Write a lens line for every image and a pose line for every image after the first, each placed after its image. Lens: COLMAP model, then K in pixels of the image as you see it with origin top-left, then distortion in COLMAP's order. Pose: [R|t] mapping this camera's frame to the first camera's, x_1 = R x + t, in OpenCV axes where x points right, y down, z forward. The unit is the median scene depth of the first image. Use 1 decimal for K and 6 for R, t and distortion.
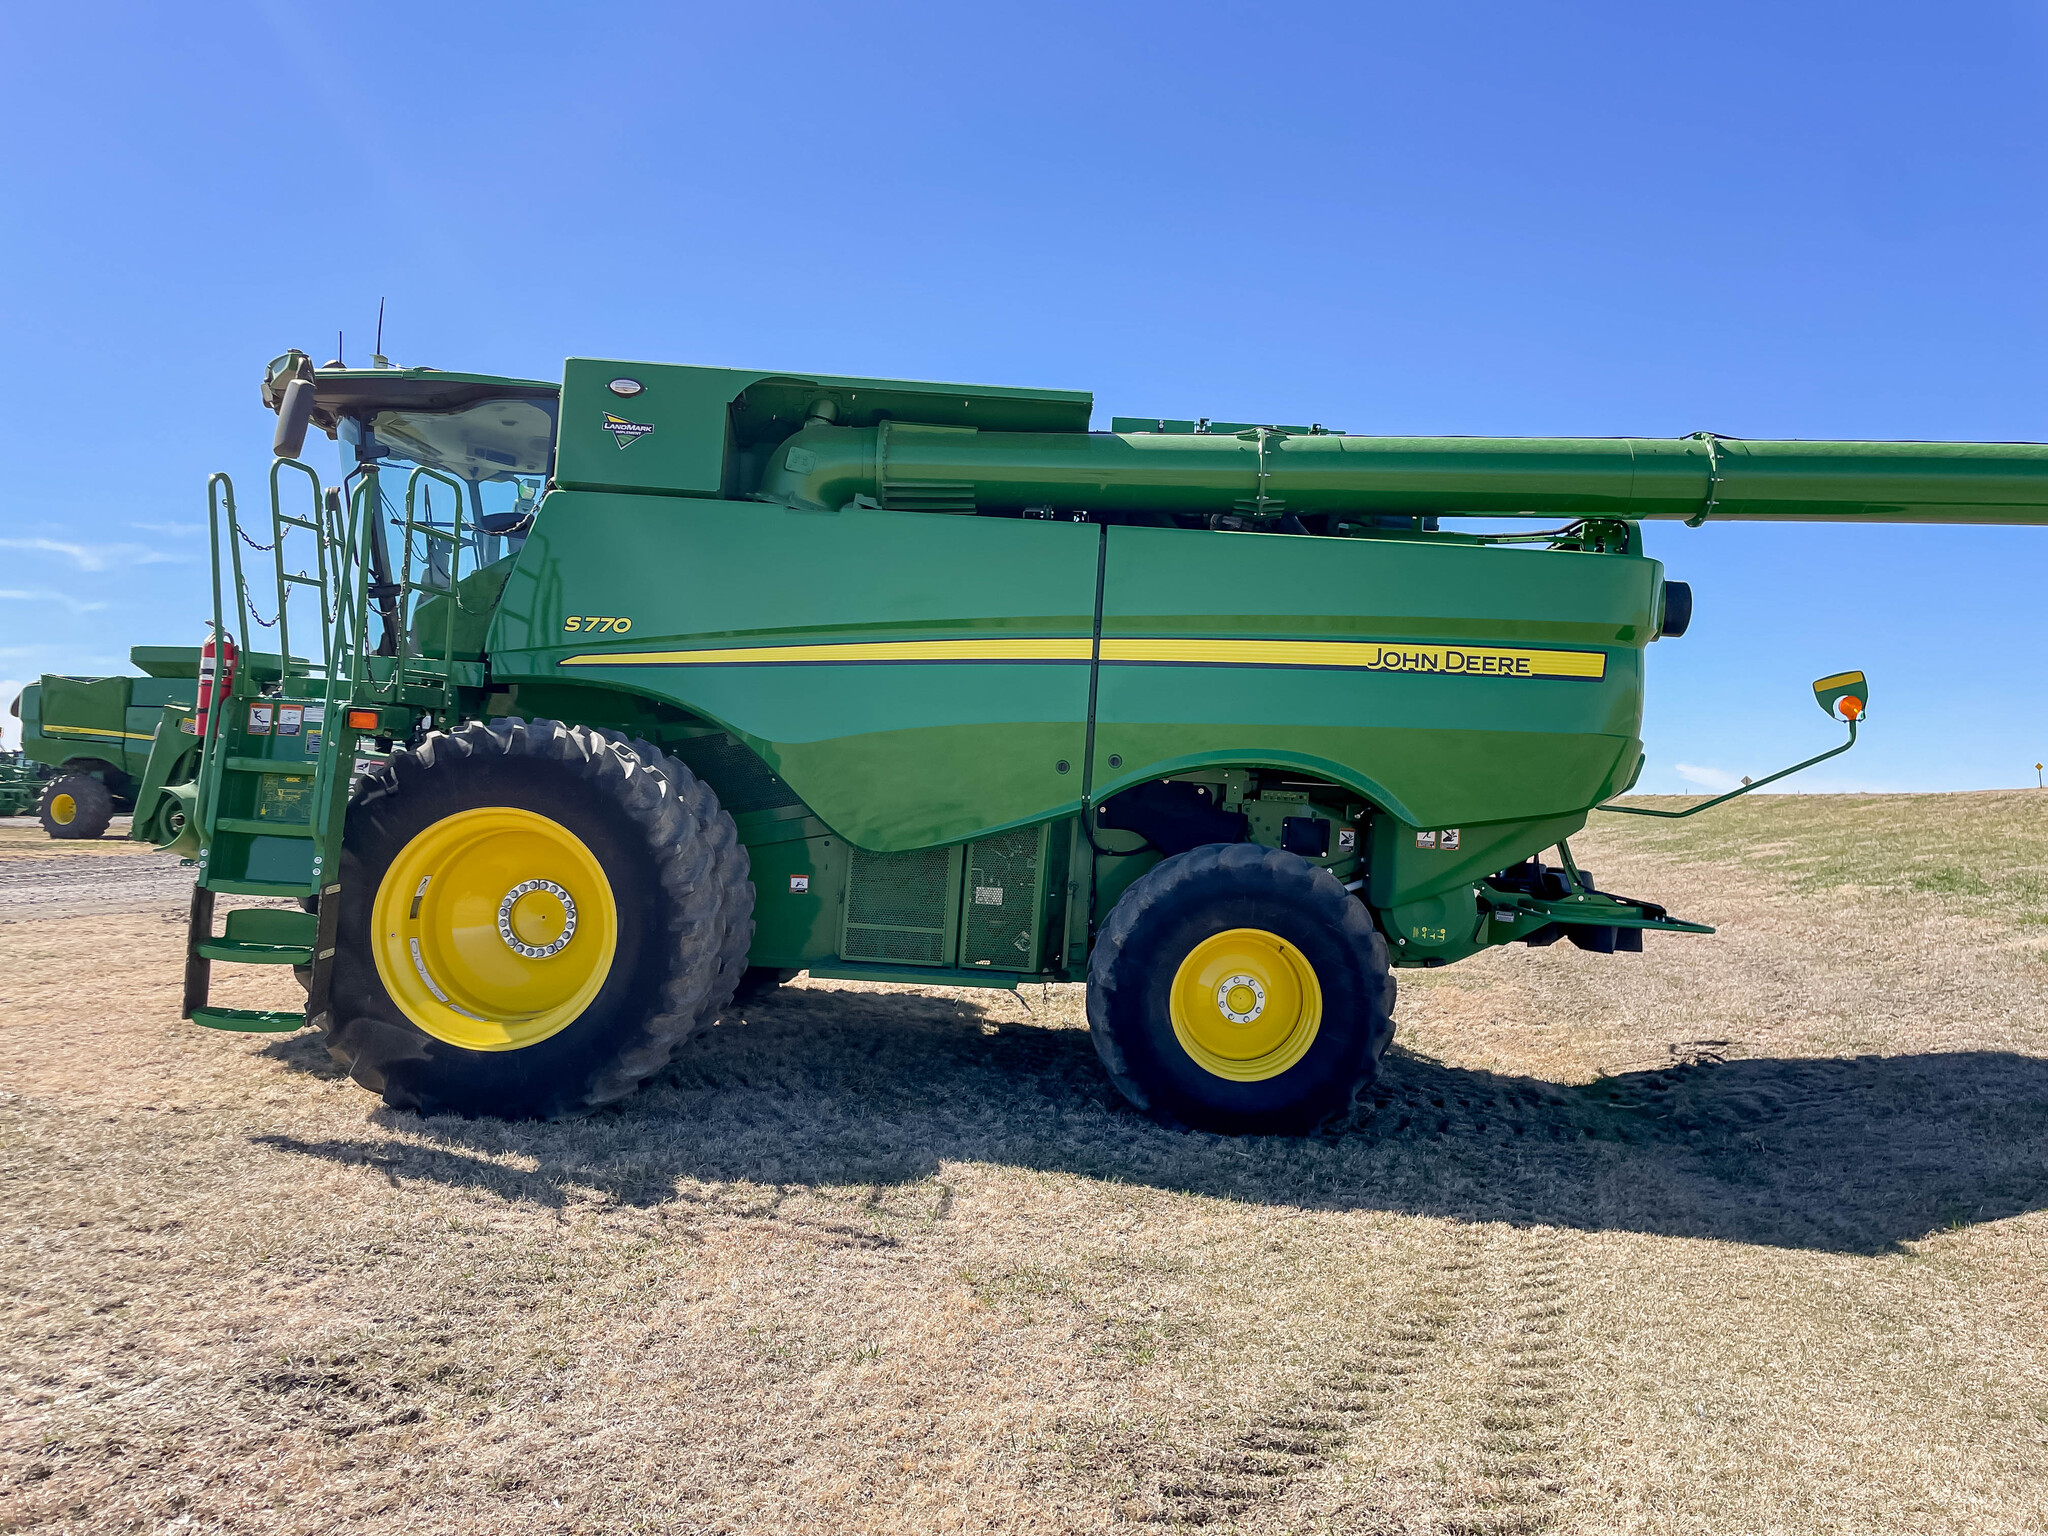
lens RADIAL K [[1689.8, 0, 1025.2], [0, 1689.8, 734.8], [0, 0, 1]] dist [0.083521, -0.009204]
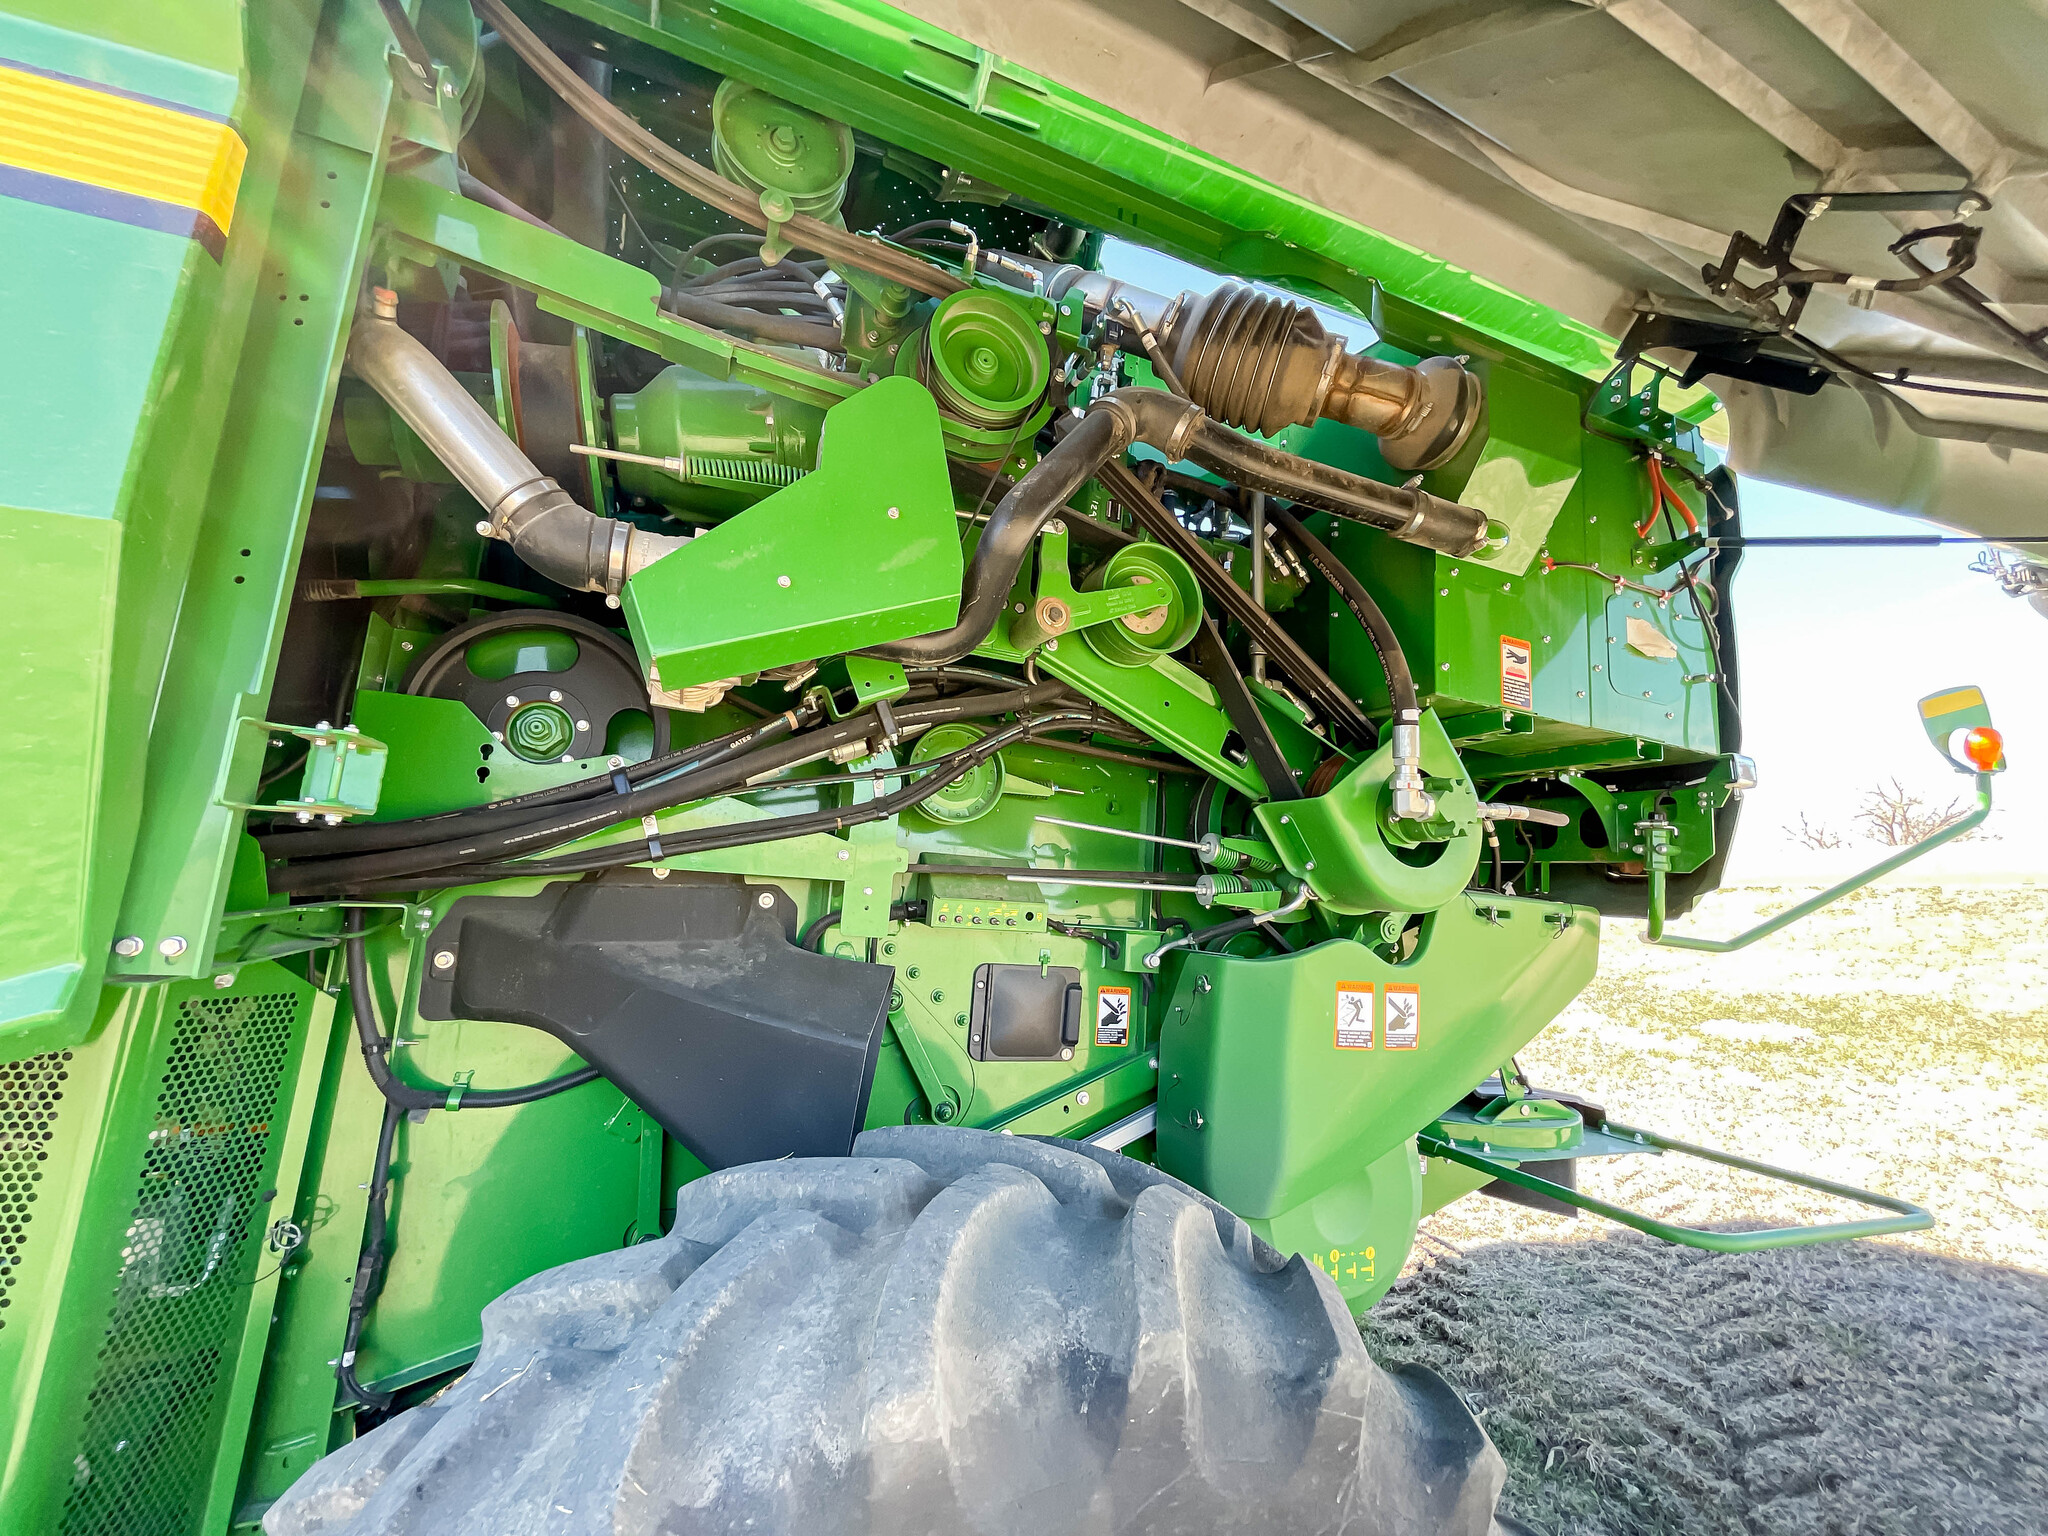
lens RADIAL K [[1457.2, 0, 1031.1], [0, 1457.2, 745.1], [0, 0, 1]] dist [0.004439, -0.002057]
pose [[0.972633, 0.022217, 0.231282, 0.087306], [-0.002994, 0.996534, -0.083138, 0.026231], [-0.232327, 0.080170, 0.969328, 0.688939]]
